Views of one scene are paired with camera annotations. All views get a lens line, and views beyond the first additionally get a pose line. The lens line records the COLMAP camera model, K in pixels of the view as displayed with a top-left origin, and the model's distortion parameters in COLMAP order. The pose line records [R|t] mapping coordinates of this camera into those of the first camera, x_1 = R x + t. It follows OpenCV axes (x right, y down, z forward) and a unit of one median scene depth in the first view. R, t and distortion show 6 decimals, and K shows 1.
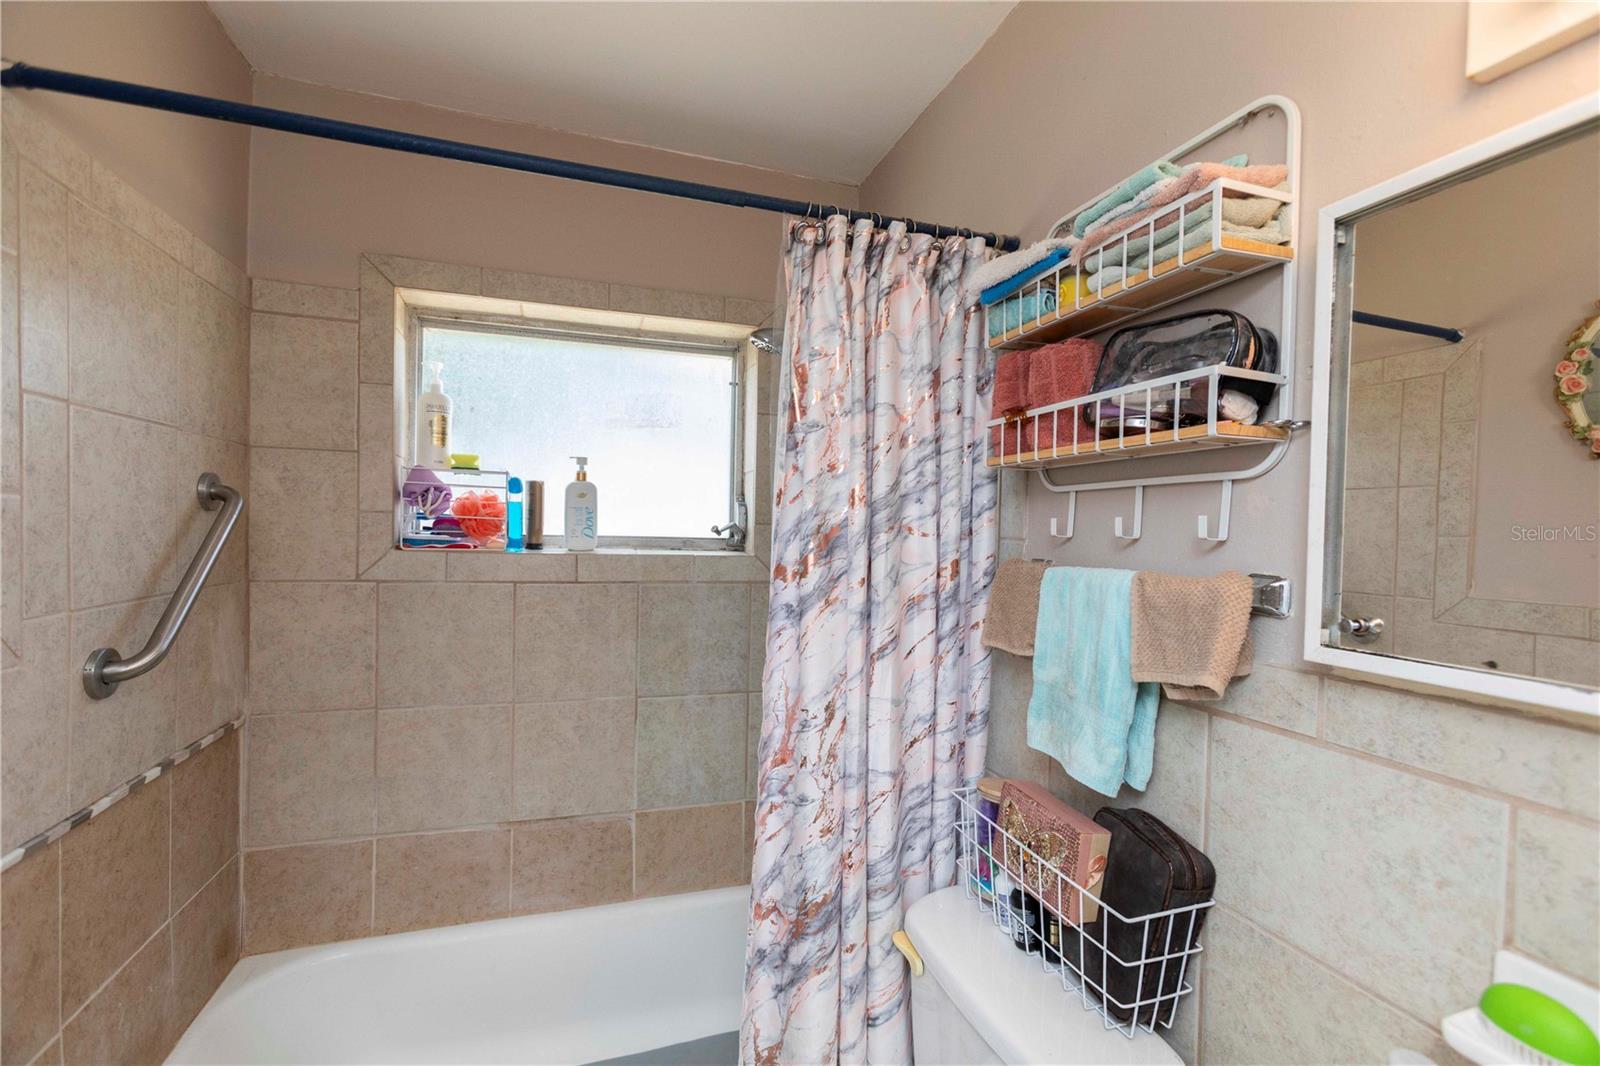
lens RADIAL K [[708.4, 0, 800.6], [0, 708.4, 537.5], [0, 0, 1]] dist [-0.028255, 0.019918]
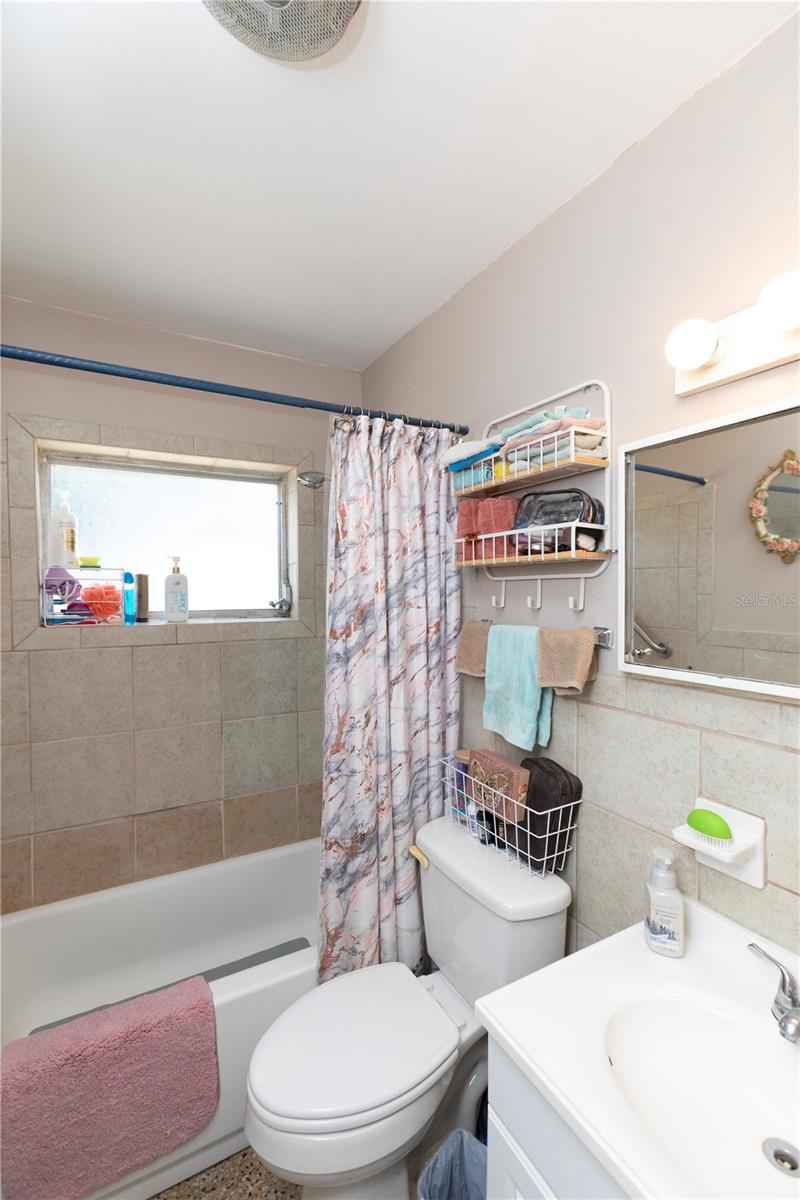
lens RADIAL K [[531.3, 0, 403.9], [0, 531.3, 600.2], [0, 0, 1]] dist [-0.028255, 0.019918]
pose [[0.981366, -0.031447, 0.189559, -0.098324], [0.029928, 0.999493, 0.010874, -0.036854], [-0.189805, -0.004998, 0.981809, -0.222250]]
